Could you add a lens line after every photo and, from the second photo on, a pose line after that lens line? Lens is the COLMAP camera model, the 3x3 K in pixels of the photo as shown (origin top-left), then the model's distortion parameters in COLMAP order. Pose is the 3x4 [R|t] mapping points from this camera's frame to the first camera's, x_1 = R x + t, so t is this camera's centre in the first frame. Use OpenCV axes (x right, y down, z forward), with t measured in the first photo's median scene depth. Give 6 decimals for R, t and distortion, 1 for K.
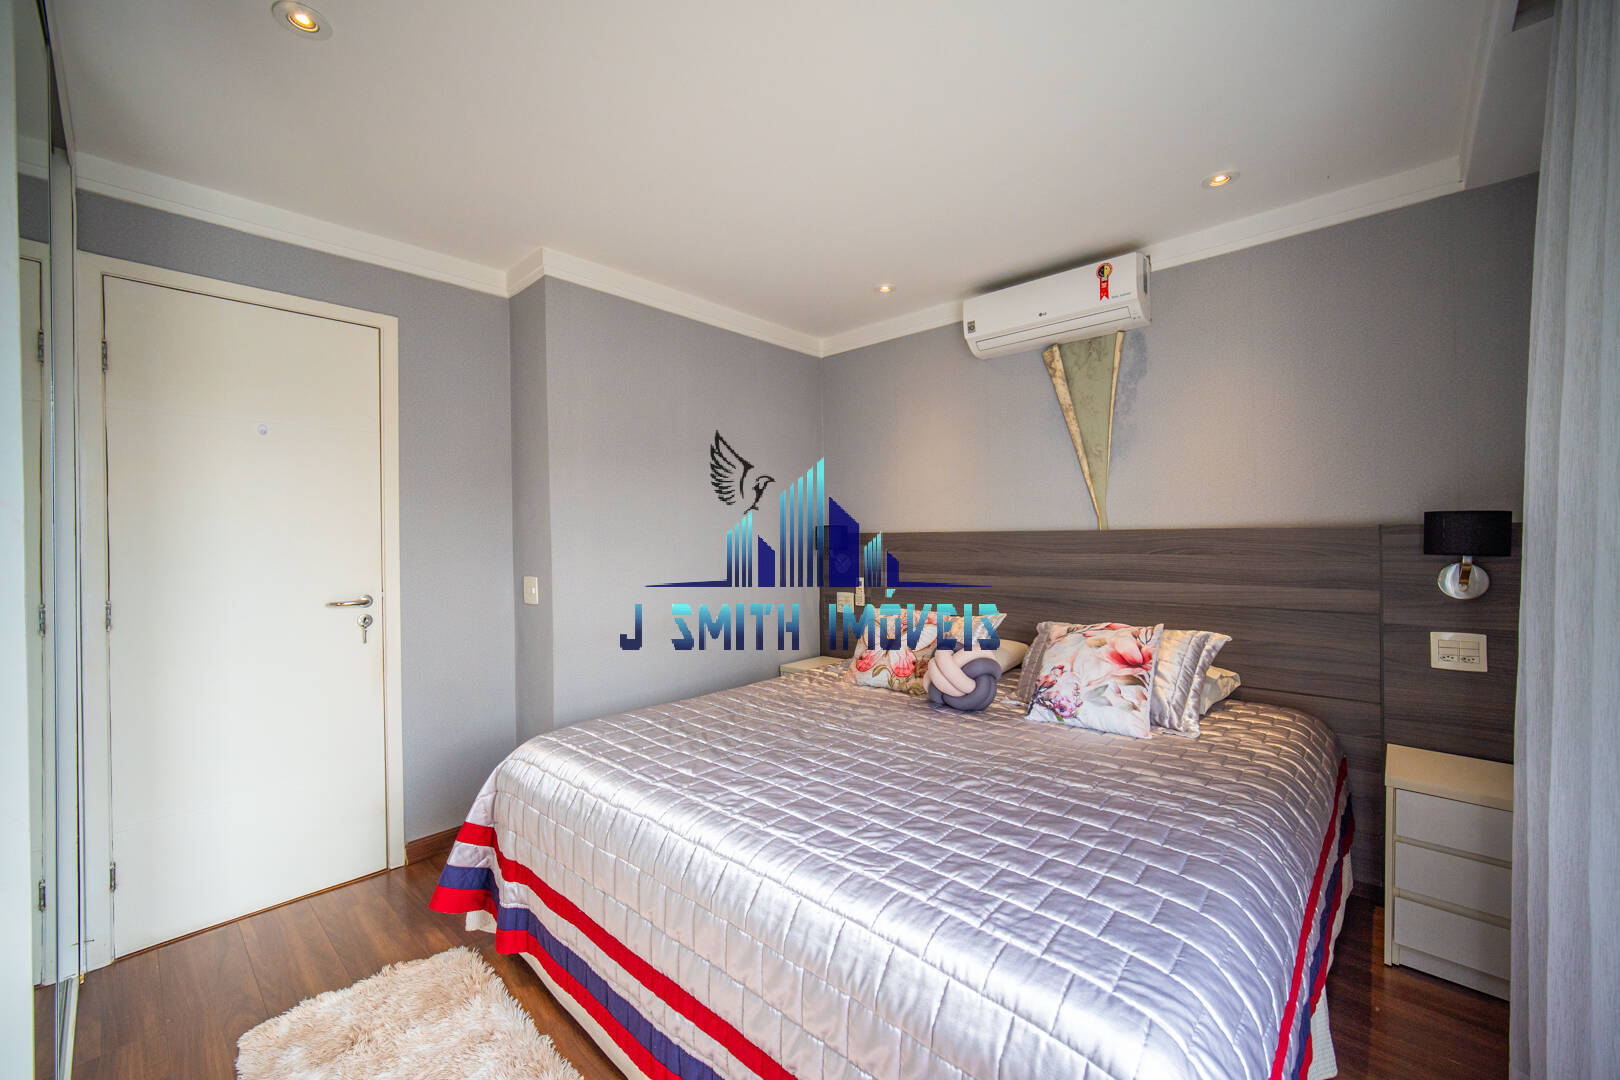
lens RADIAL K [[645.4, 0, 803.5], [0, 645.4, 541.9], [0, 0, 1]] dist [-0.000902, -0.000095]
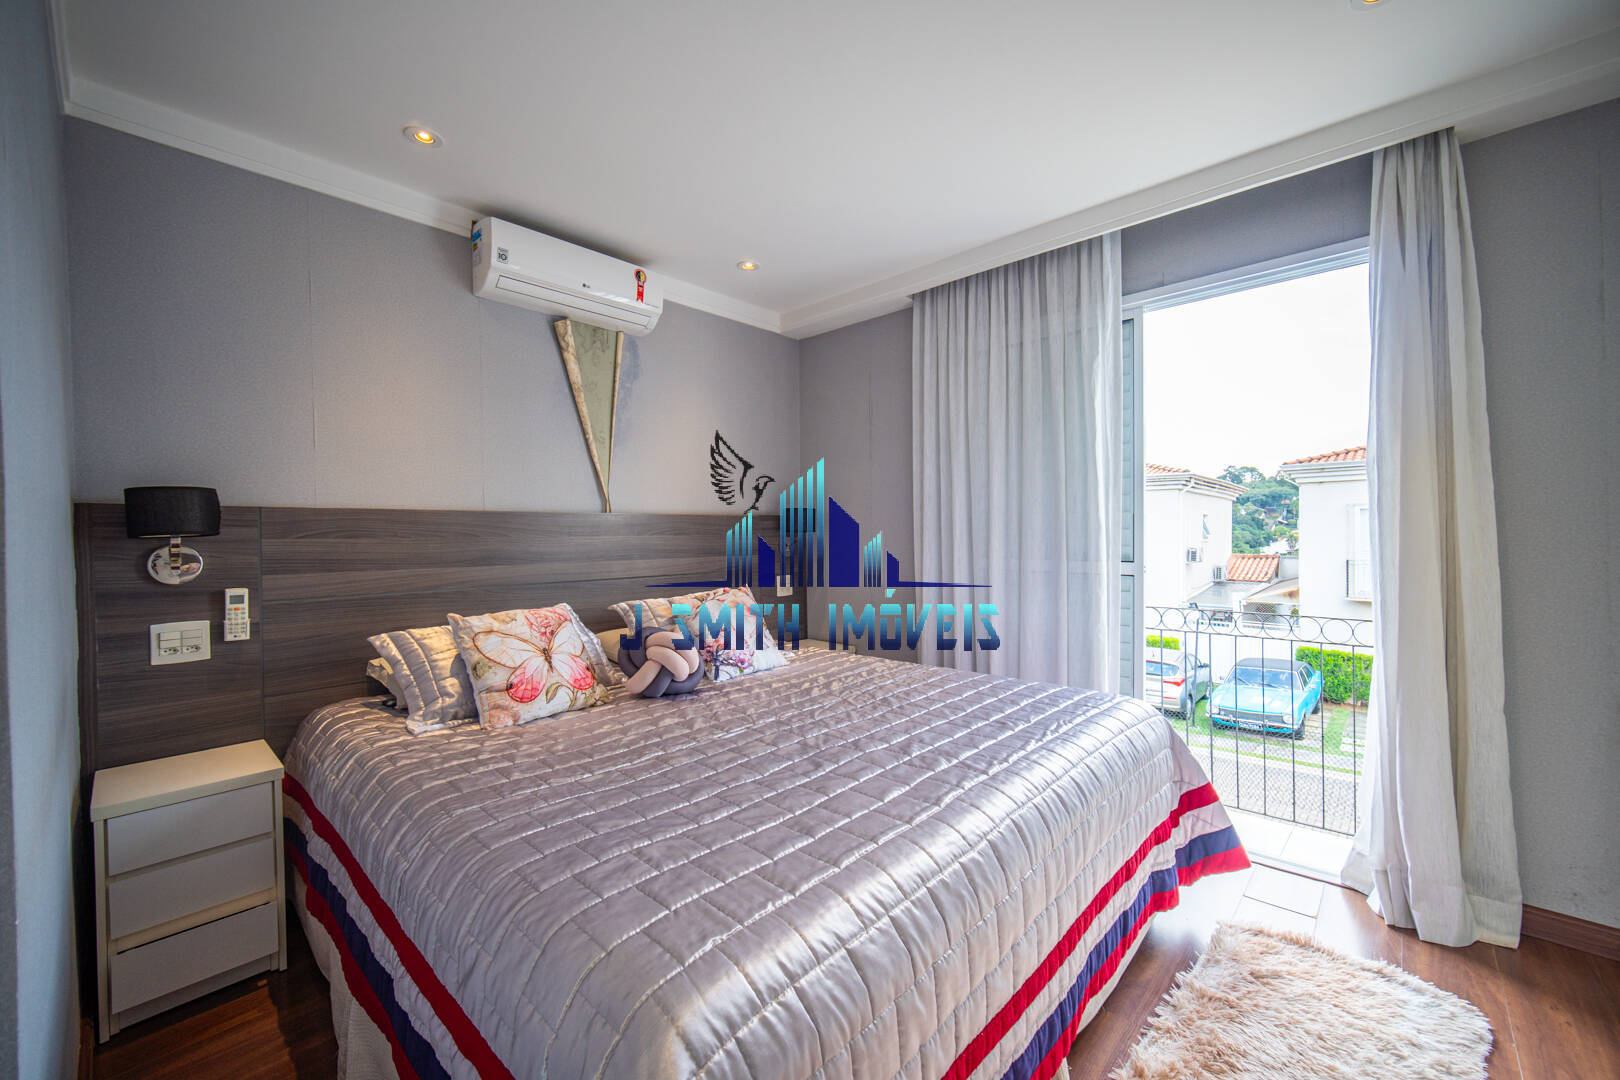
lens RADIAL K [[645.4, 0, 803.5], [0, 645.4, 541.9], [0, 0, 1]] dist [-0.000902, -0.000095]
pose [[0.005501, -0.005587, 0.999969, -0.633765], [0.020021, 0.999785, 0.005476, 0.031064], [-0.999784, 0.019991, 0.005611, 0.728046]]
